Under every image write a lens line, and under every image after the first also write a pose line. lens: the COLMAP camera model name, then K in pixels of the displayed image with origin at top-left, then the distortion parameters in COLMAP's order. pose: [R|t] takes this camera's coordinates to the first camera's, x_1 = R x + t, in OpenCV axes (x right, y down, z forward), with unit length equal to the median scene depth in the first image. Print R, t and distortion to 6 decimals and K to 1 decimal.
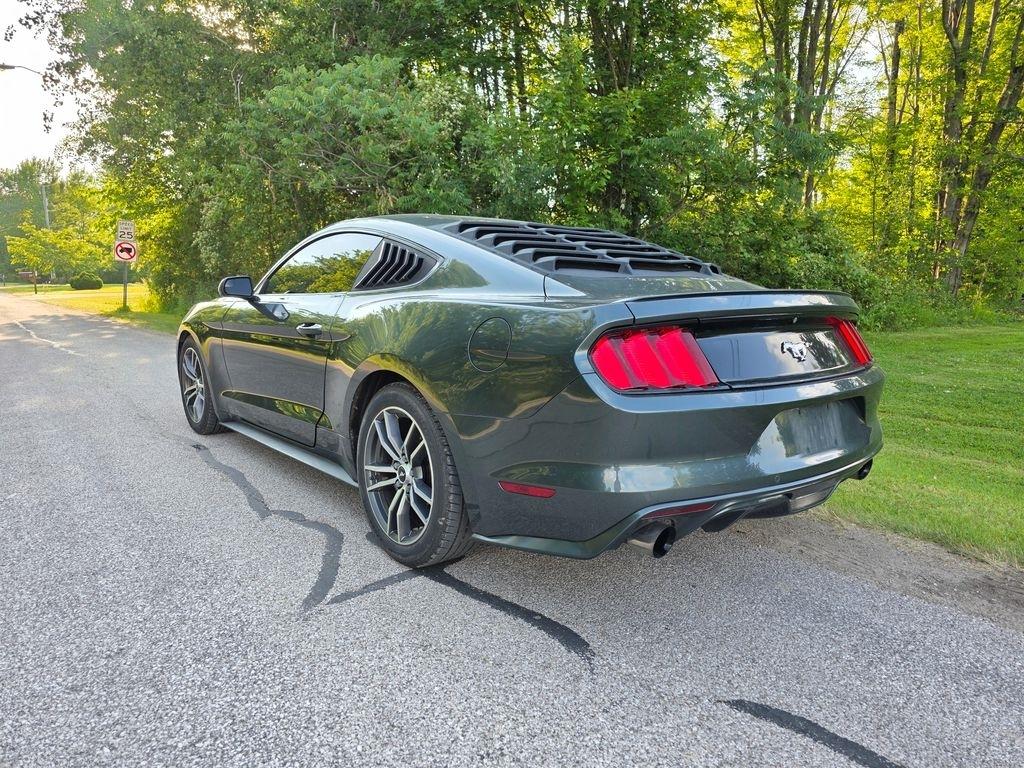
lens RADIAL K [[691.5, 0, 518.7], [0, 691.5, 392.7], [0, 0, 1]] dist [0.057446, -0.045952]
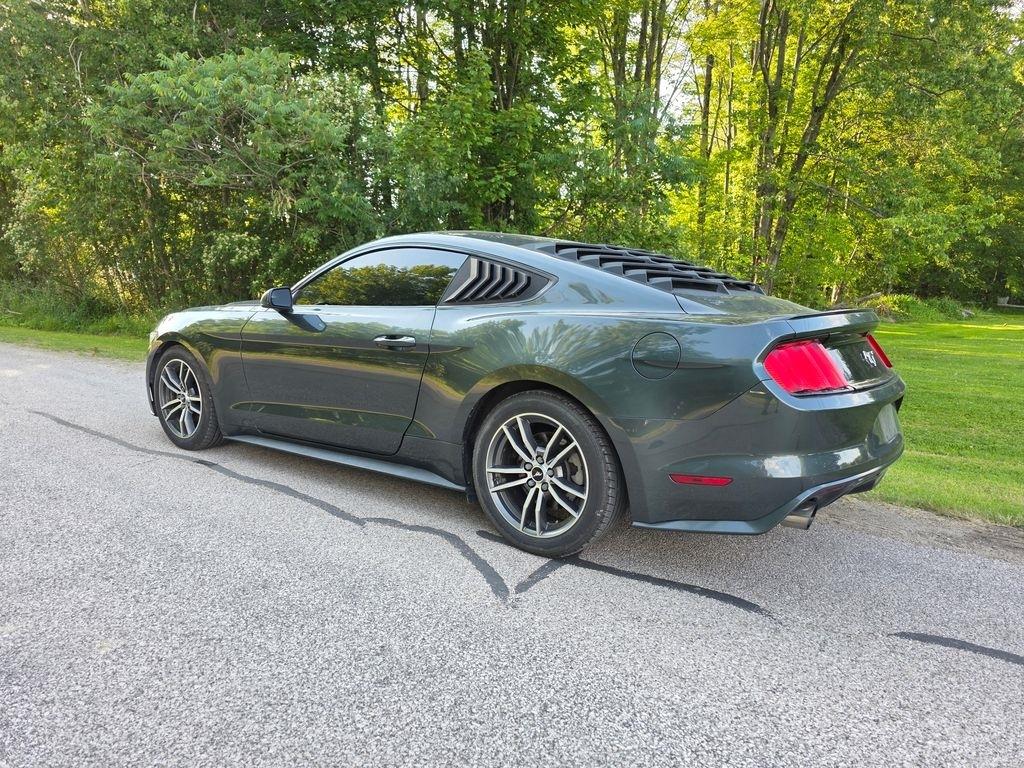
lens RADIAL K [[688.5, 0, 527.1], [0, 688.5, 399.9], [0, 0, 1]] dist [0.056434, -0.043797]
pose [[0.971065, -0.024972, 0.237507, -0.384270], [0.023749, 0.999686, 0.008008, -0.008005], [-0.237632, -0.002136, 0.971353, -0.048137]]
